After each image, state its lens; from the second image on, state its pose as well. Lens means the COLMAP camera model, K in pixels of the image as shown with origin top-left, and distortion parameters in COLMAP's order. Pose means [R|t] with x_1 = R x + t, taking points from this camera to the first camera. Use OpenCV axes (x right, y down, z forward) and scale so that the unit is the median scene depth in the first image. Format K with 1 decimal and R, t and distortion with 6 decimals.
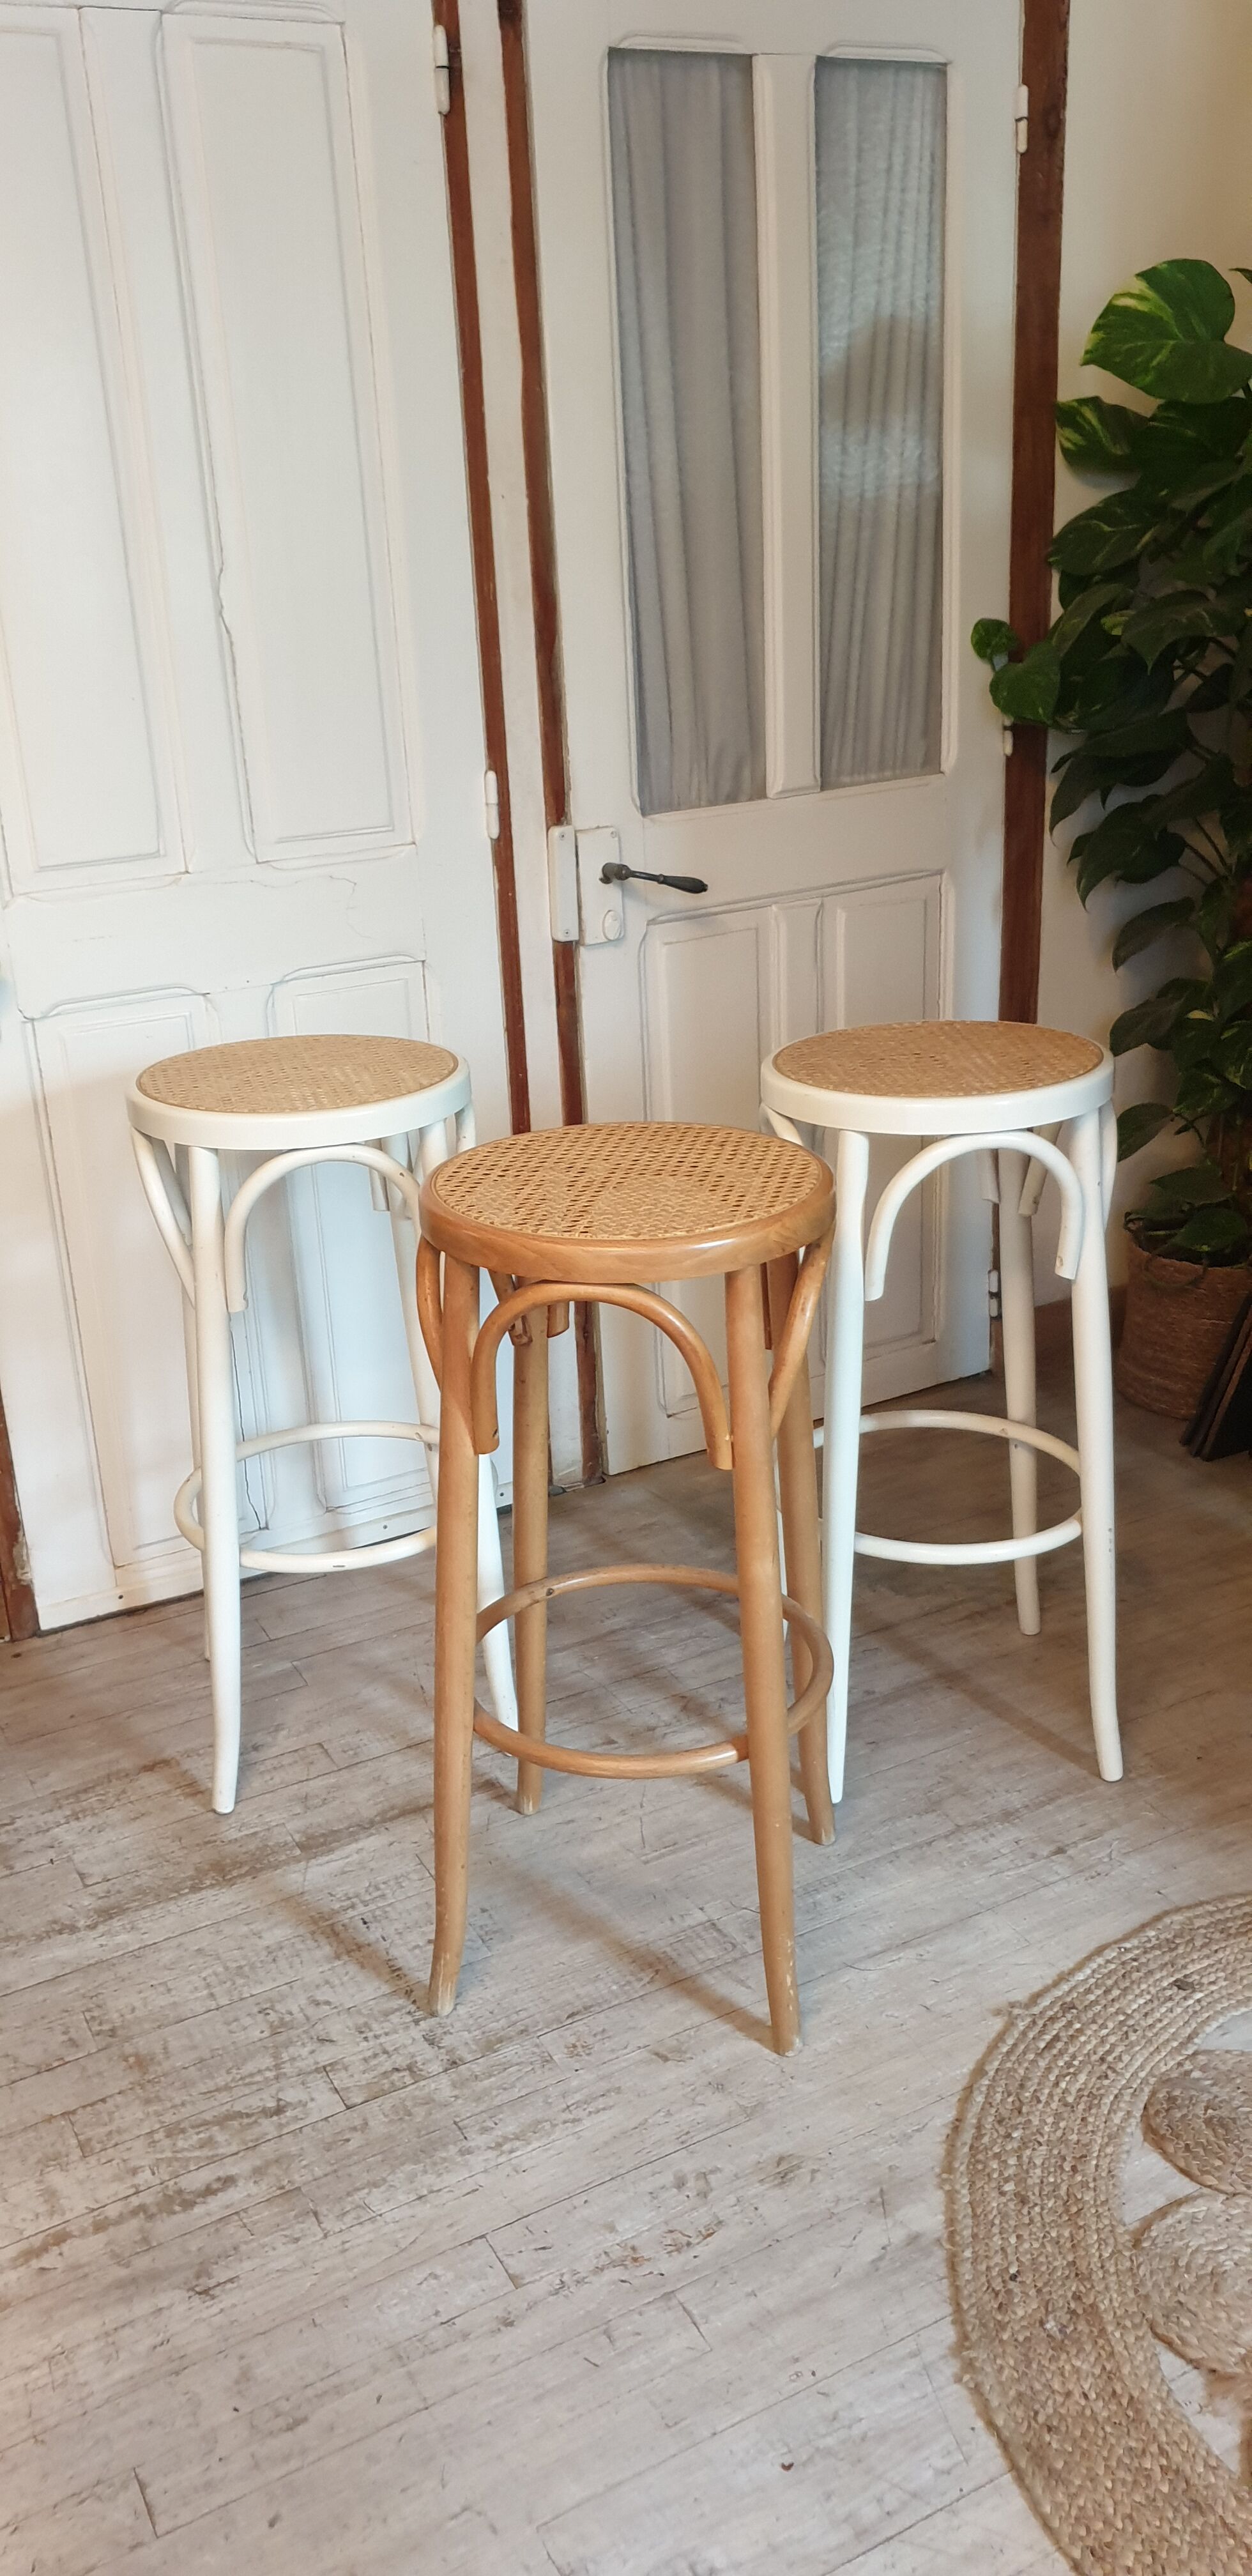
lens RADIAL K [[2037.4, 0, 644.0], [0, 2037.4, 1293.4], [0, 0, 1]] dist [-0.043002, 0.069354]
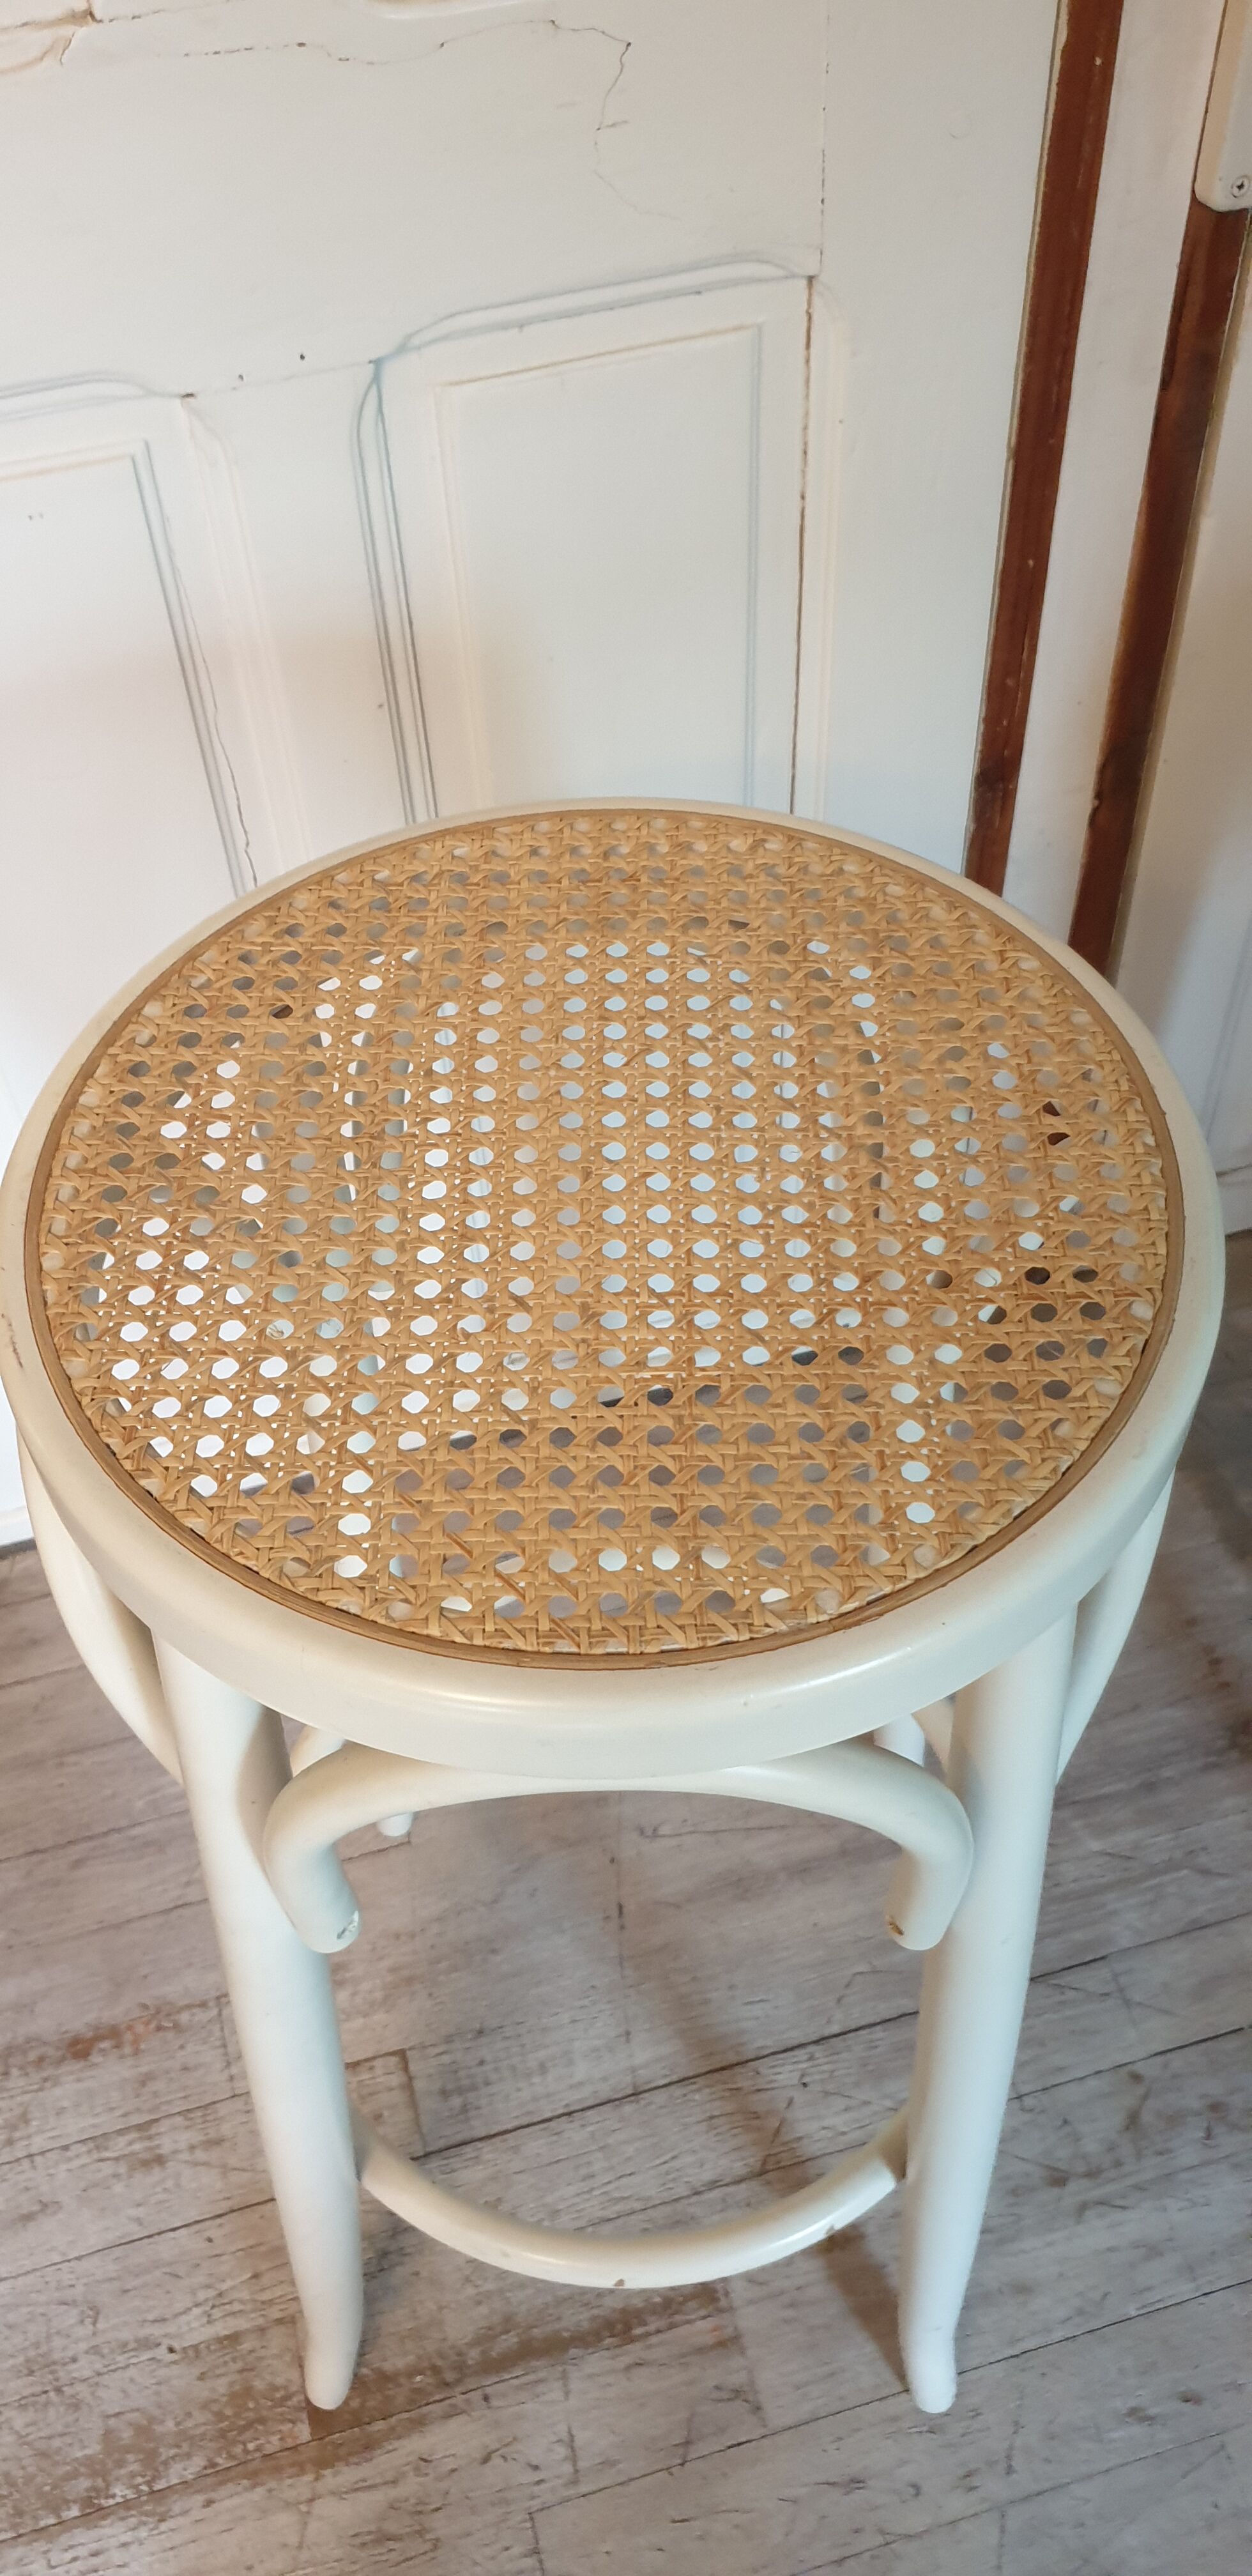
lens RADIAL K [[2037.4, 0, 605.9], [0, 2037.4, 1291.1], [0, 0, 1]] dist [-0.043002, 0.069354]
pose [[0.972891, 0.174573, -0.151681, -0.069066], [-0.074241, 0.856924, 0.510068, -0.220035], [0.219023, -0.484979, 0.846655, 0.706710]]
